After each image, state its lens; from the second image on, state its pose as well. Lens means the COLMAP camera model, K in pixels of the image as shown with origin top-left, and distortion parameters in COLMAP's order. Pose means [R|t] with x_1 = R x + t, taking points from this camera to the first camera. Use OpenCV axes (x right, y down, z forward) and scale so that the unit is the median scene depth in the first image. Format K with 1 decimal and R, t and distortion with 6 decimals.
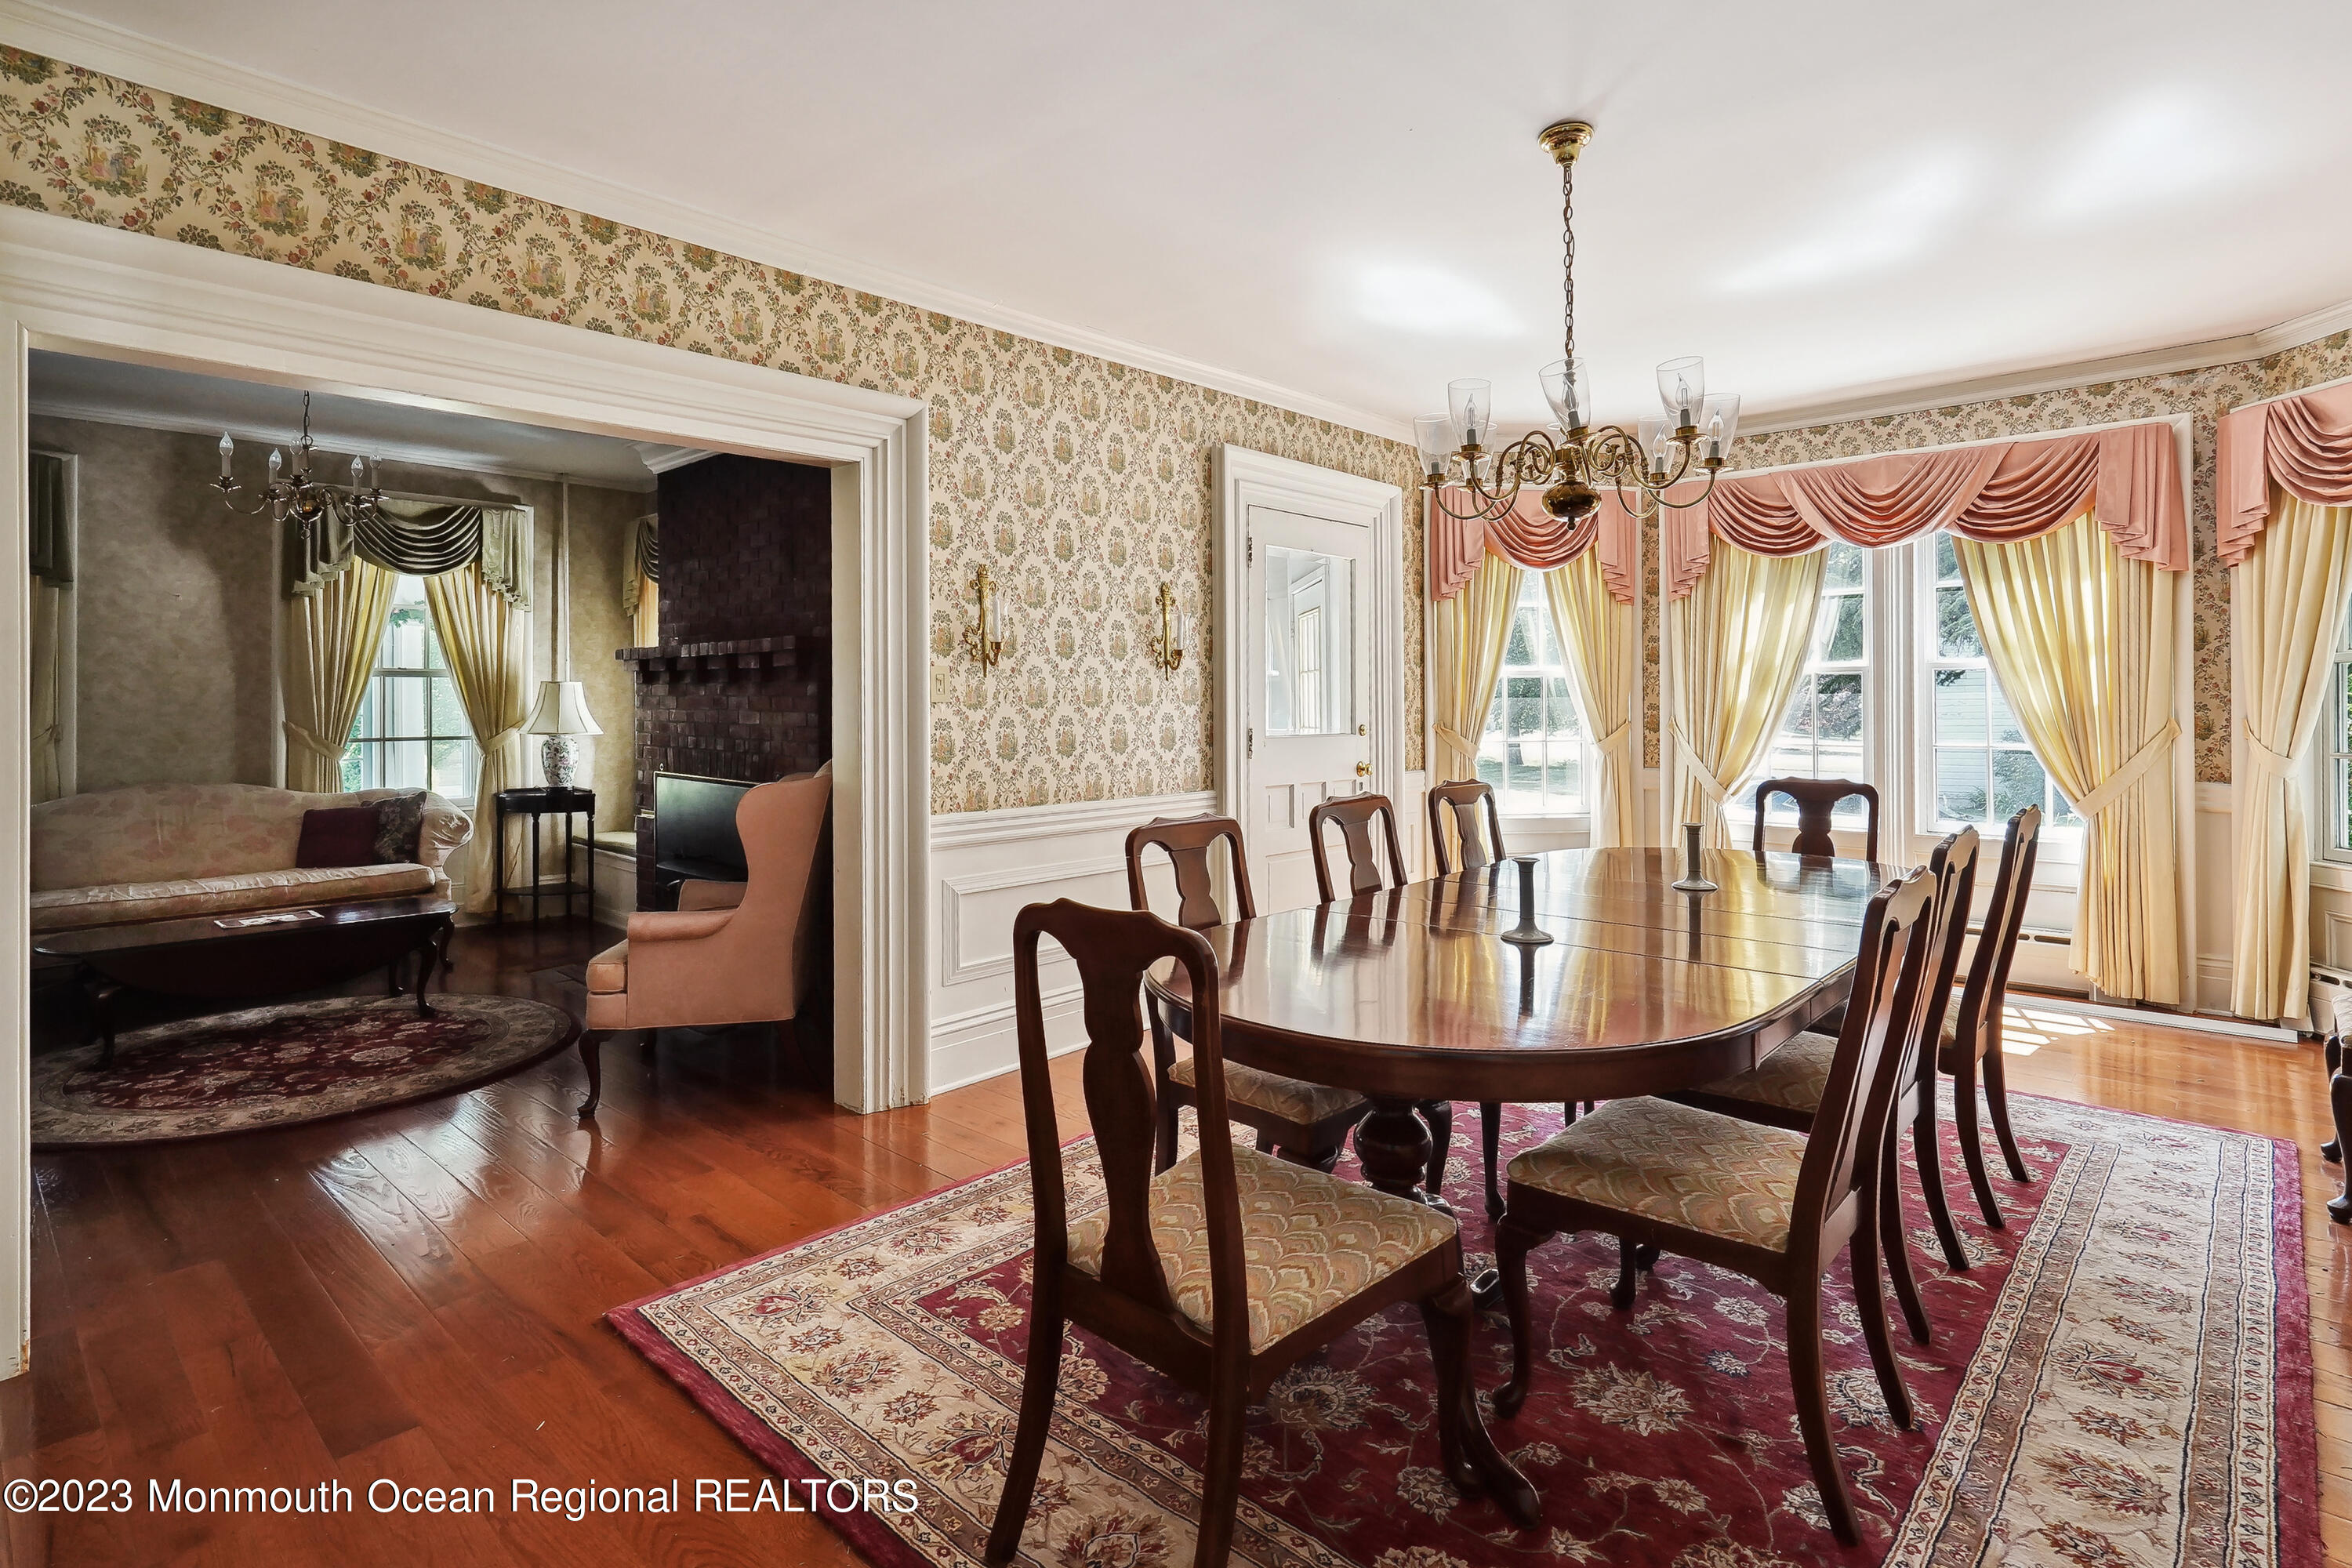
lens RADIAL K [[1187.0, 0, 1245.7], [0, 1187.0, 705.3], [0, 0, 1]] dist [-0.002008, -0.000367]
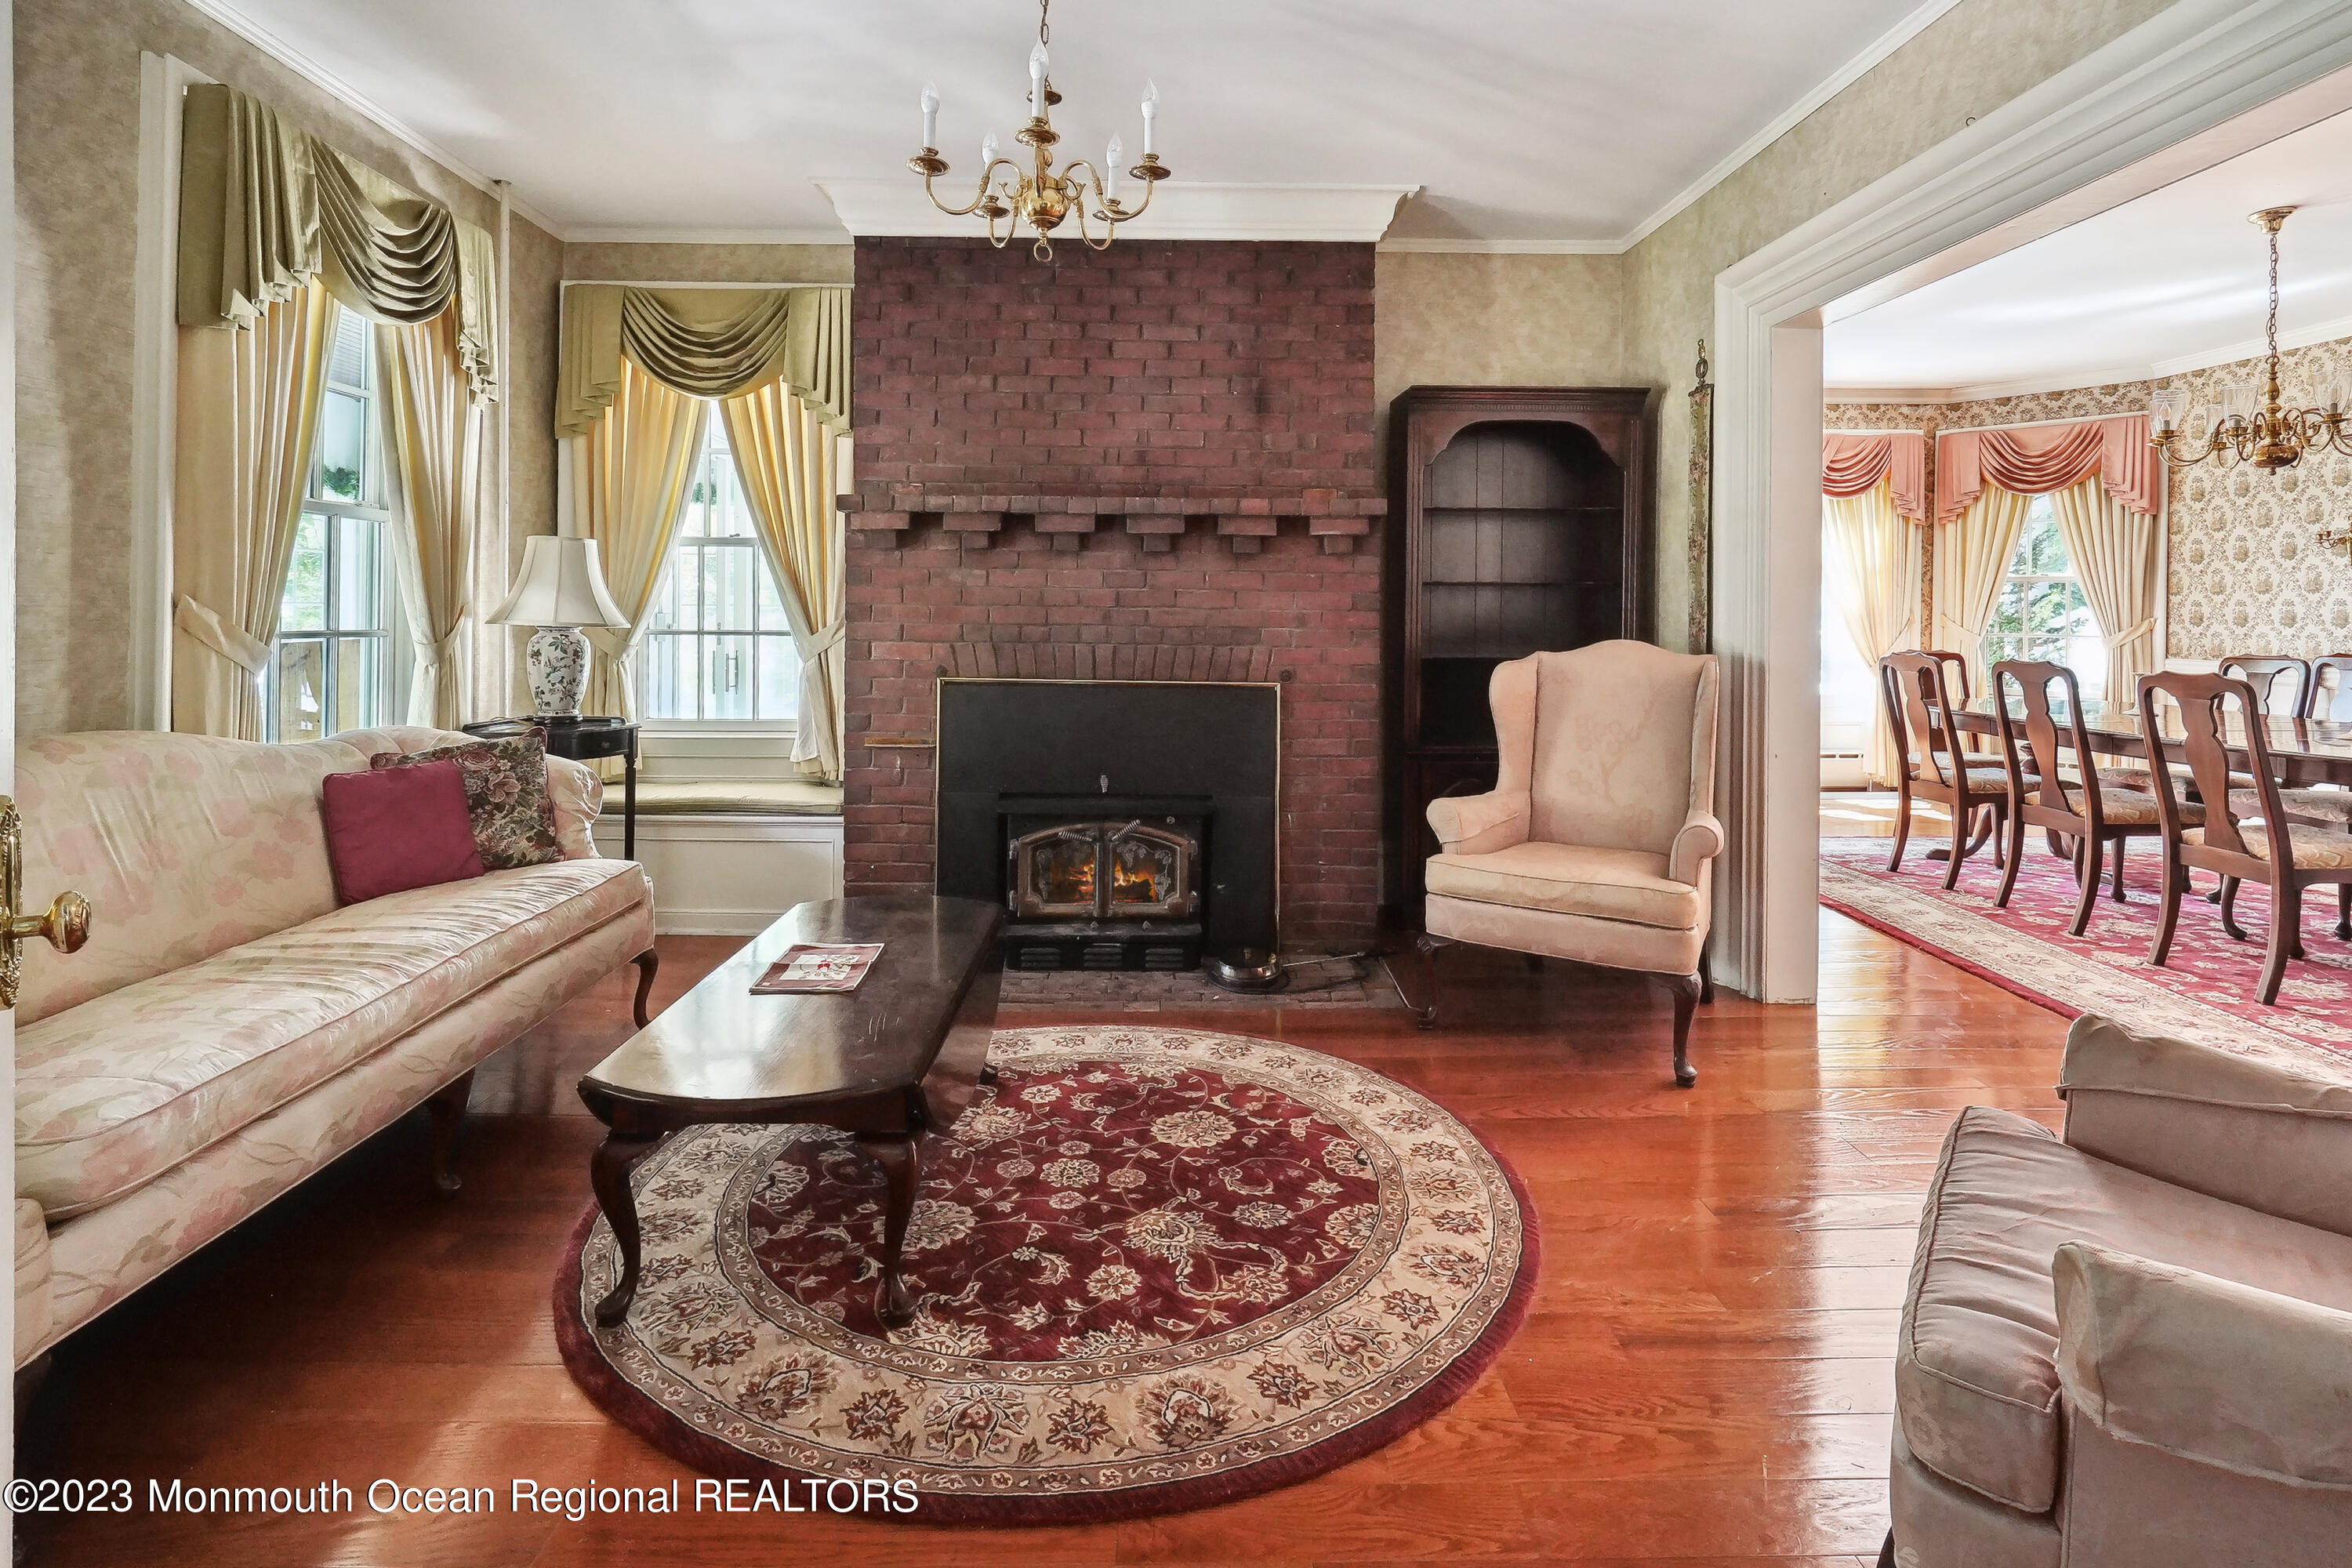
lens RADIAL K [[1131.1, 0, 1249.4], [0, 1131.1, 624.8], [0, 0, 1]] dist [0.002723, -0.000521]
pose [[0.729974, 0.001746, 0.683473, -0.814751], [-0.005509, 0.999979, 0.003329, 0.021803], [-0.683453, -0.006196, 0.729968, 0.403776]]
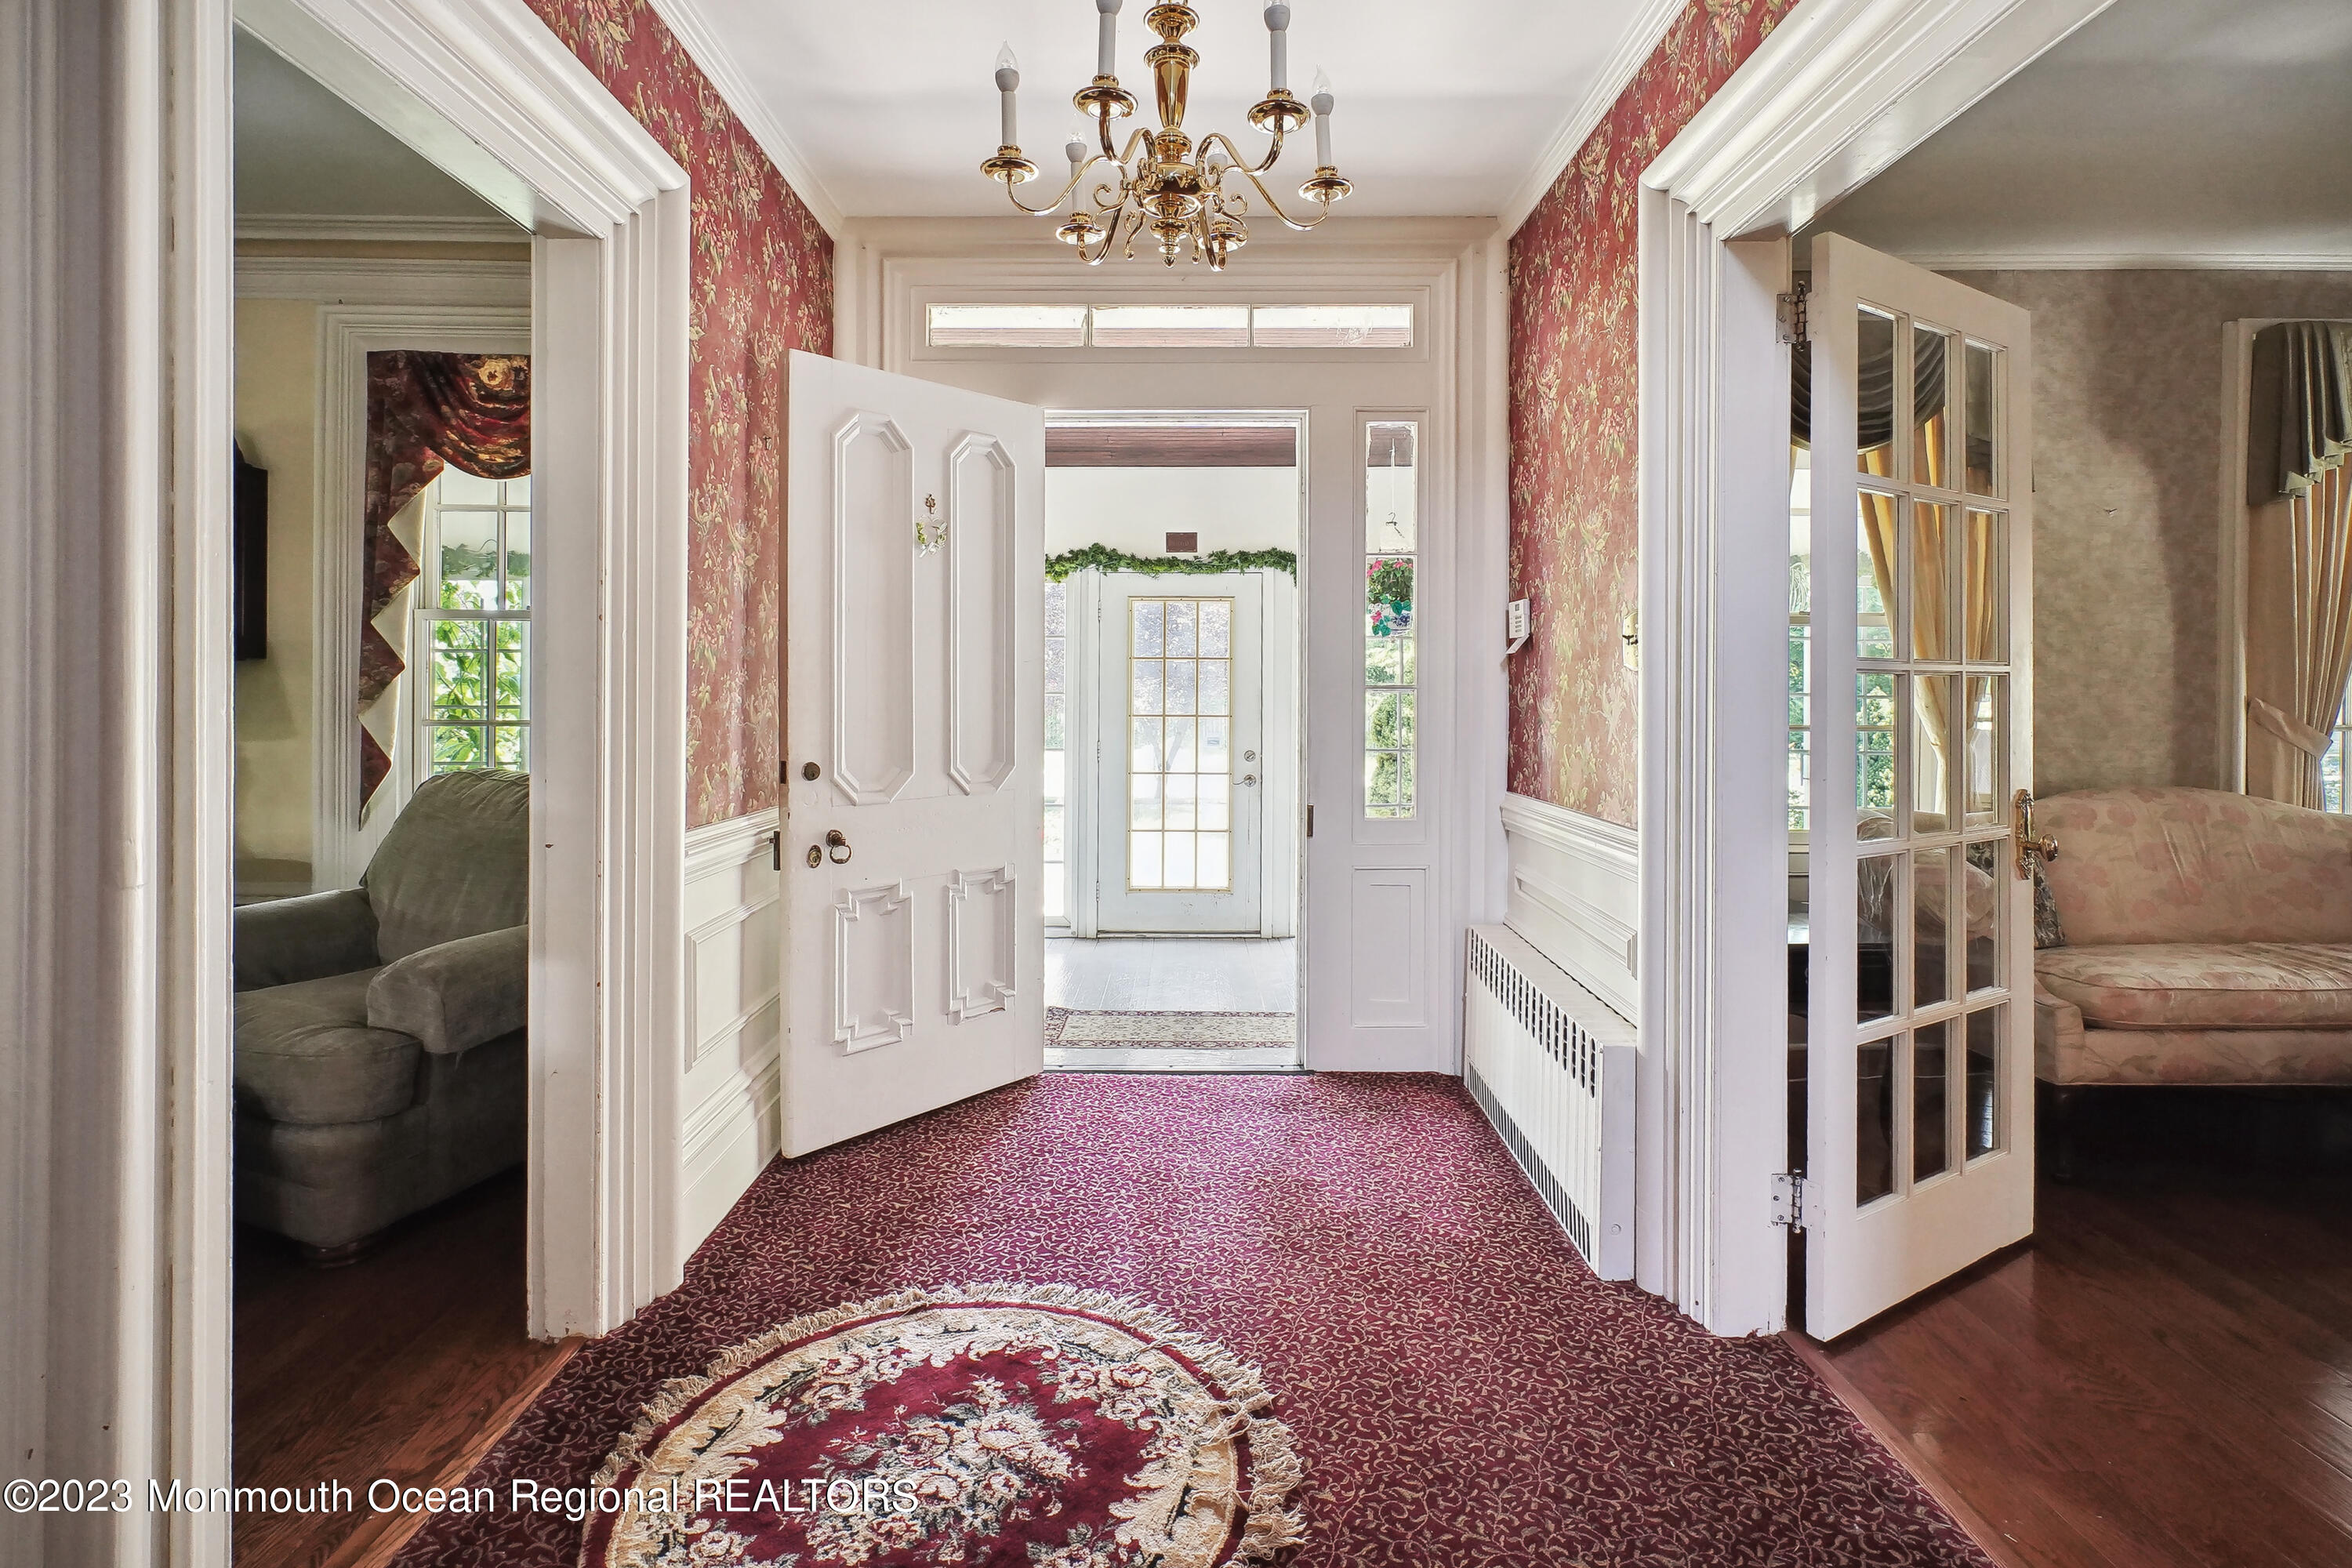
lens RADIAL K [[1131.1, 0, 1143.4], [0, 1131.1, 692.8], [0, 0, 1]] dist [0.002723, -0.000521]
pose [[0.630908, -0.001655, -0.775856, -0.719289], [-0.006664, 0.999949, -0.007552, 0.020168], [0.775829, 0.009935, 0.630865, 0.153578]]
